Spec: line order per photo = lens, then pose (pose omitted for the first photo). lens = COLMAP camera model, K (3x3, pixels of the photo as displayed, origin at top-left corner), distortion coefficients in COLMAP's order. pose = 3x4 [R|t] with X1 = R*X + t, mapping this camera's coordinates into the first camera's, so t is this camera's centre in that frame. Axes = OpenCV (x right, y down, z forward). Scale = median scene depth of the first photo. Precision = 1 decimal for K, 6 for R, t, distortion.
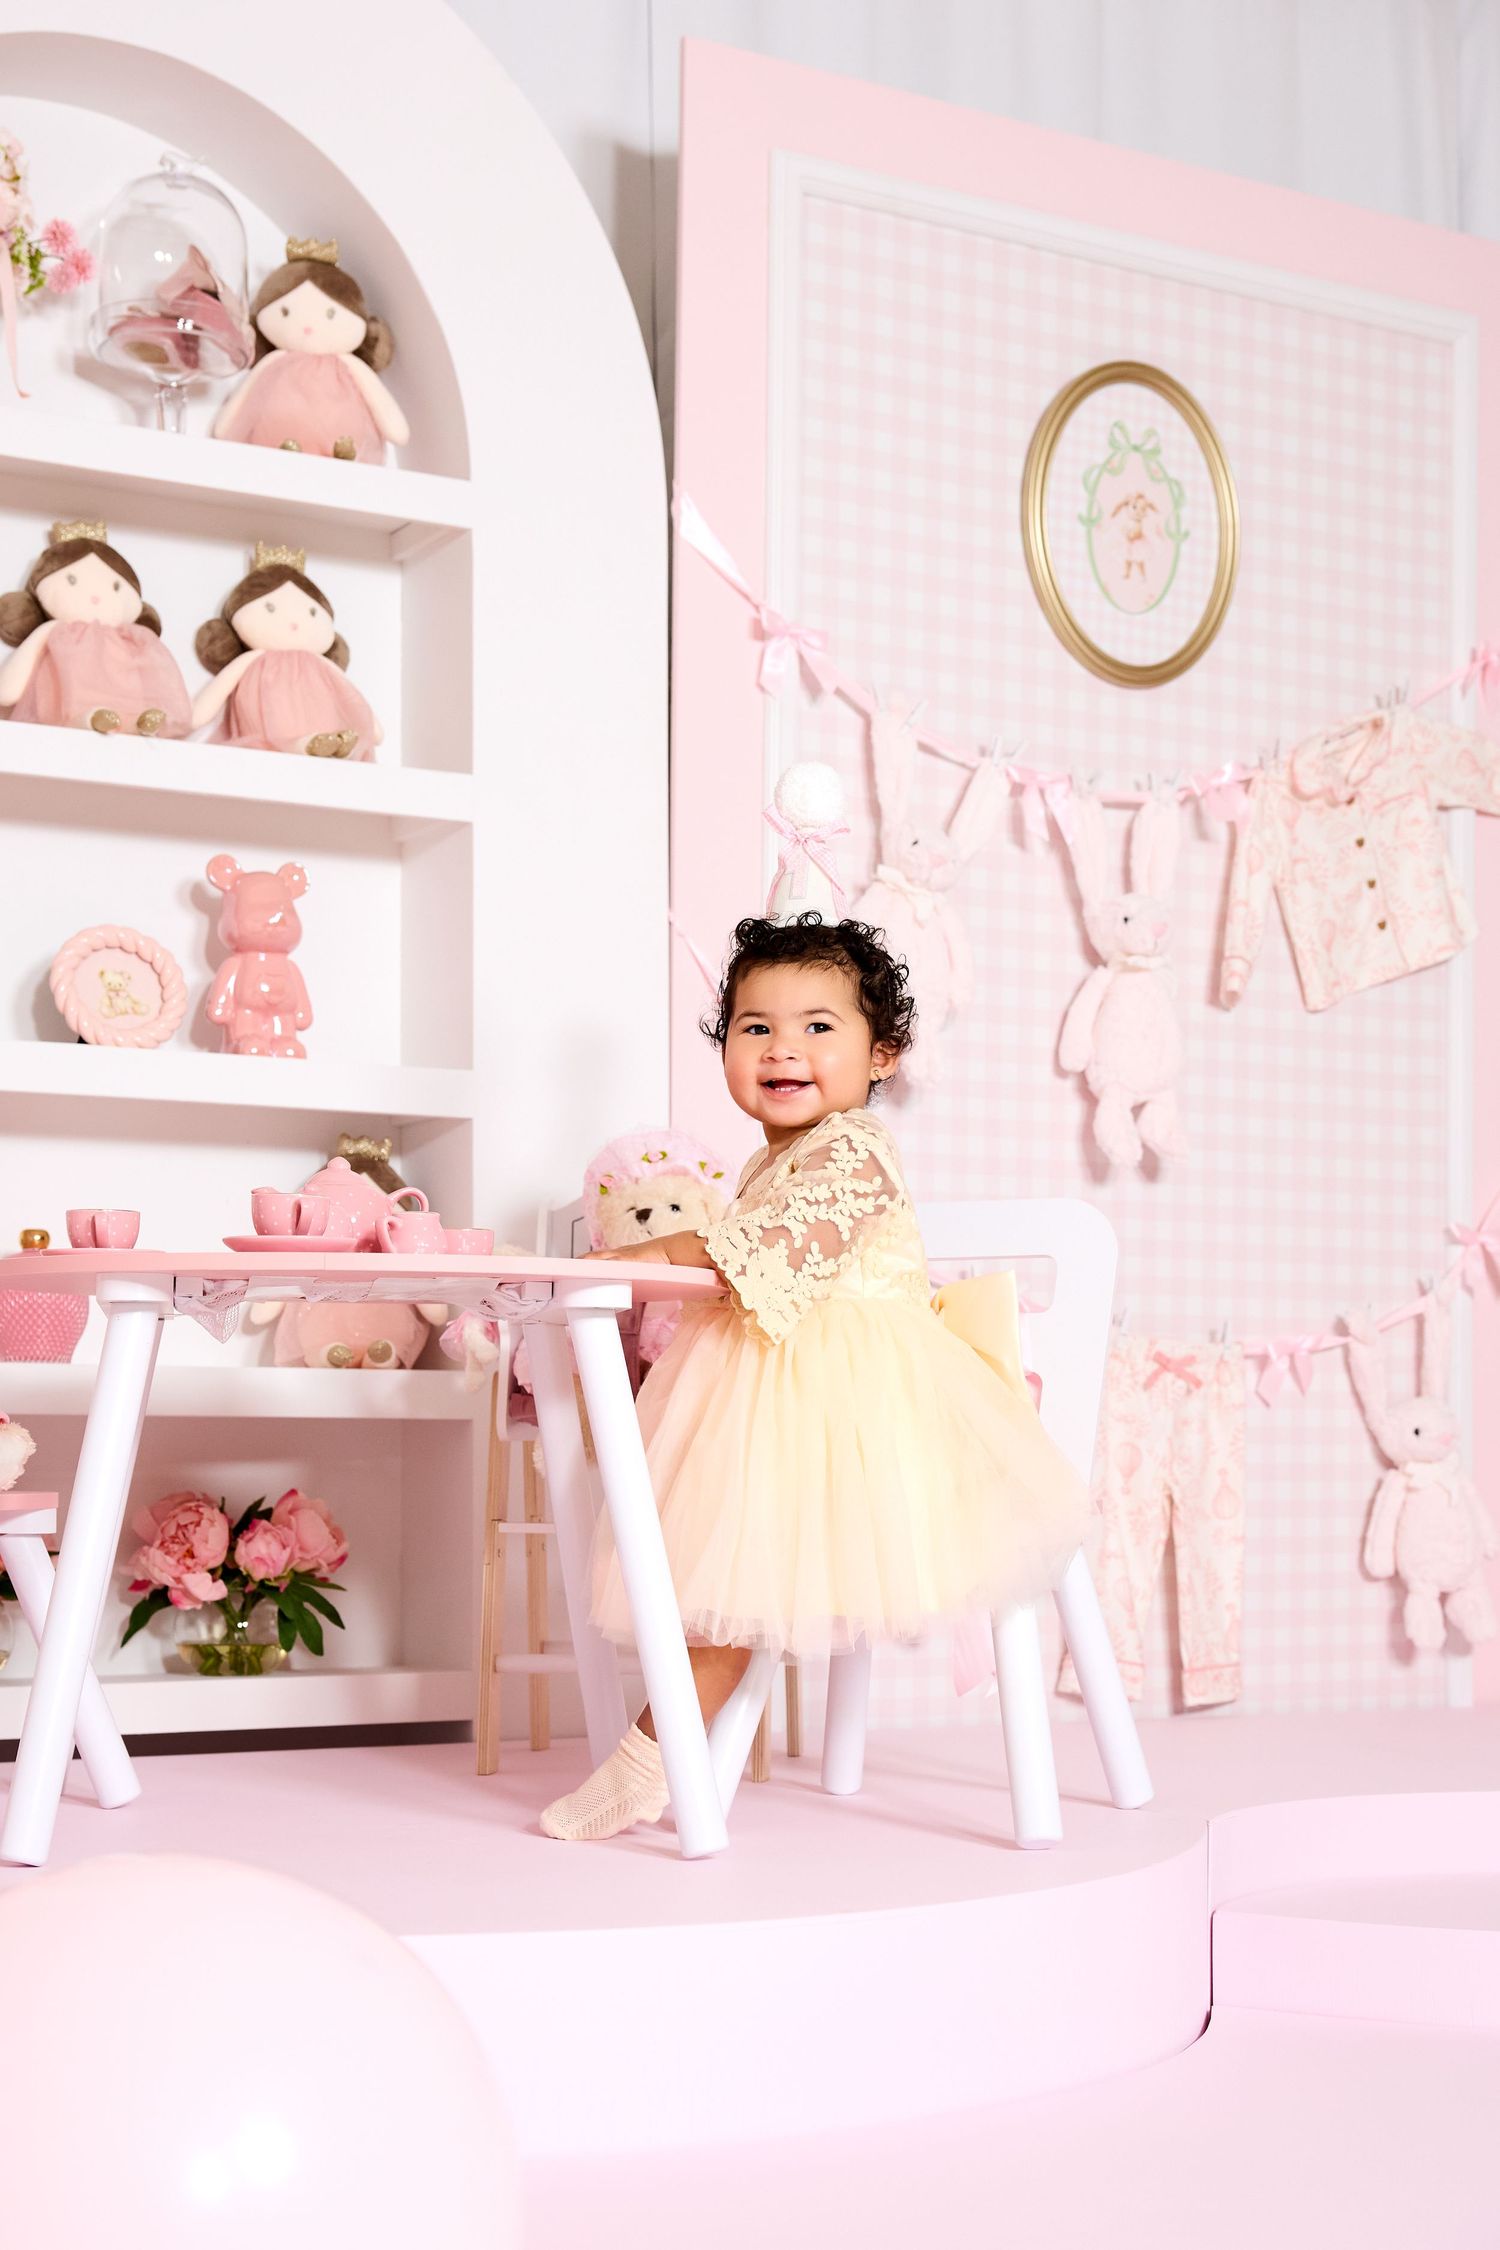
lens RADIAL K [[3473.4, 0, 747.6], [0, 3473.4, 1361.6], [0, 0, 1]] dist [0.004600, -0.098252]
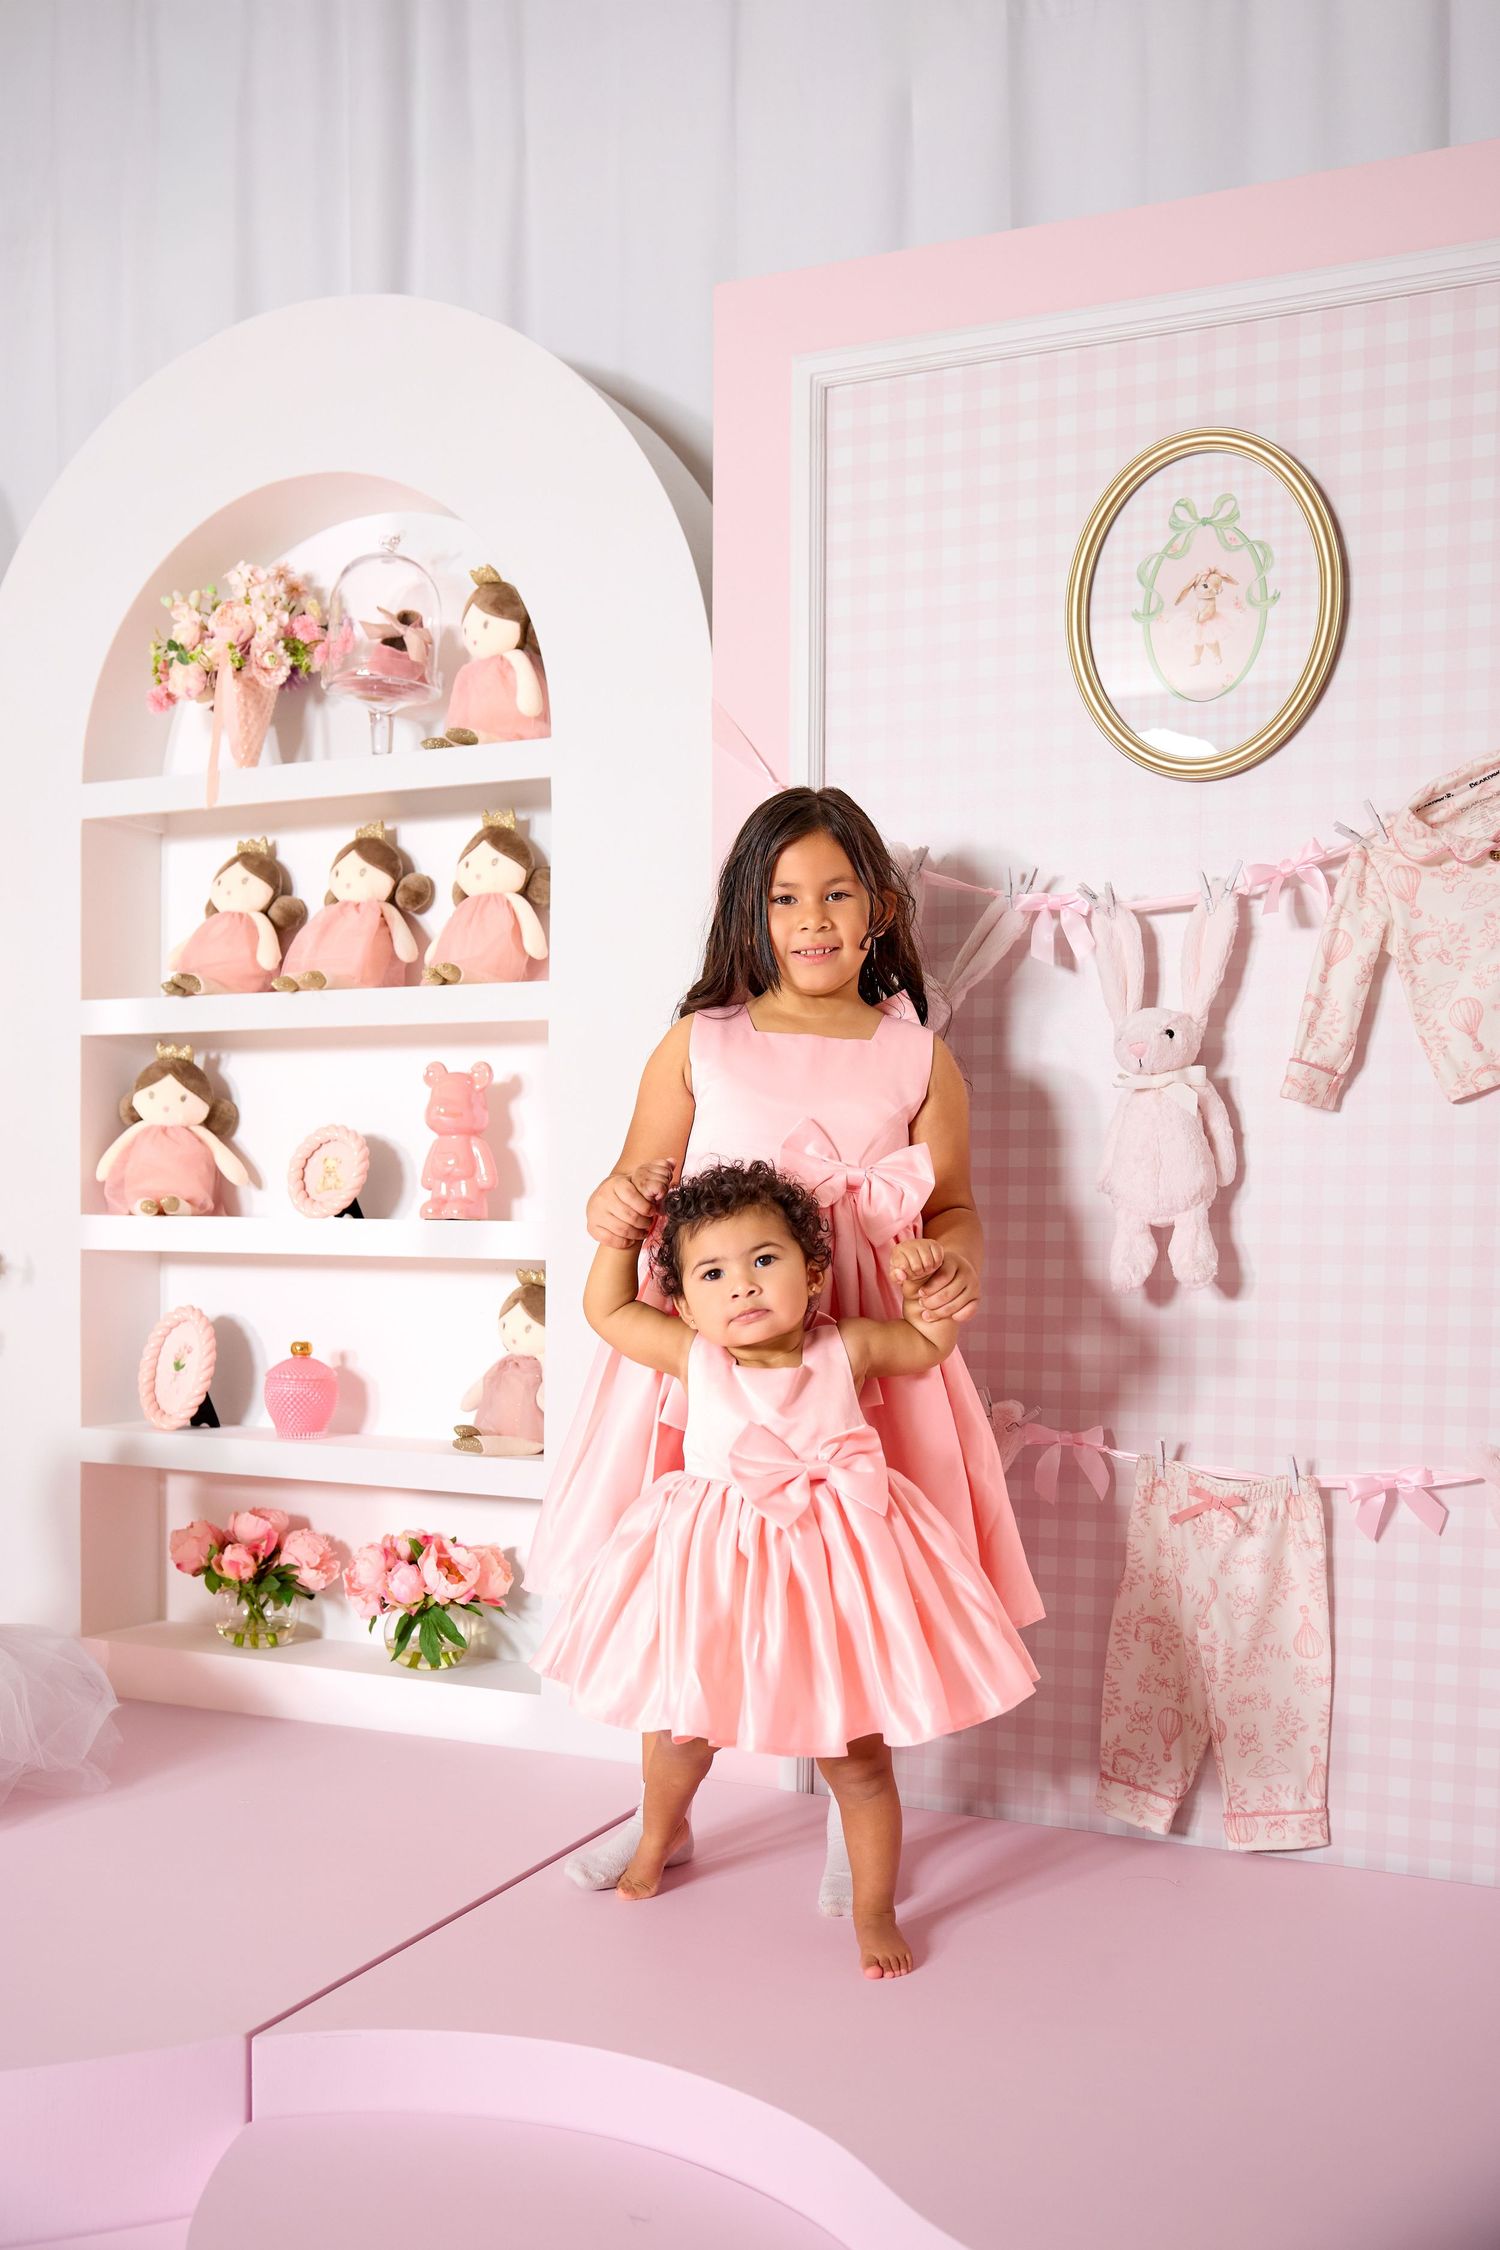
lens RADIAL K [[2054.7, 0, 743.4], [0, 2054.7, 1323.8], [0, 0, 1]] dist [-0.018953, -0.011733]
pose [[0.572523, 0.053293, -0.818155, 0.541321], [0.020613, 0.996634, 0.079343, -0.099287], [0.819629, -0.062290, 0.569498, 0.607702]]
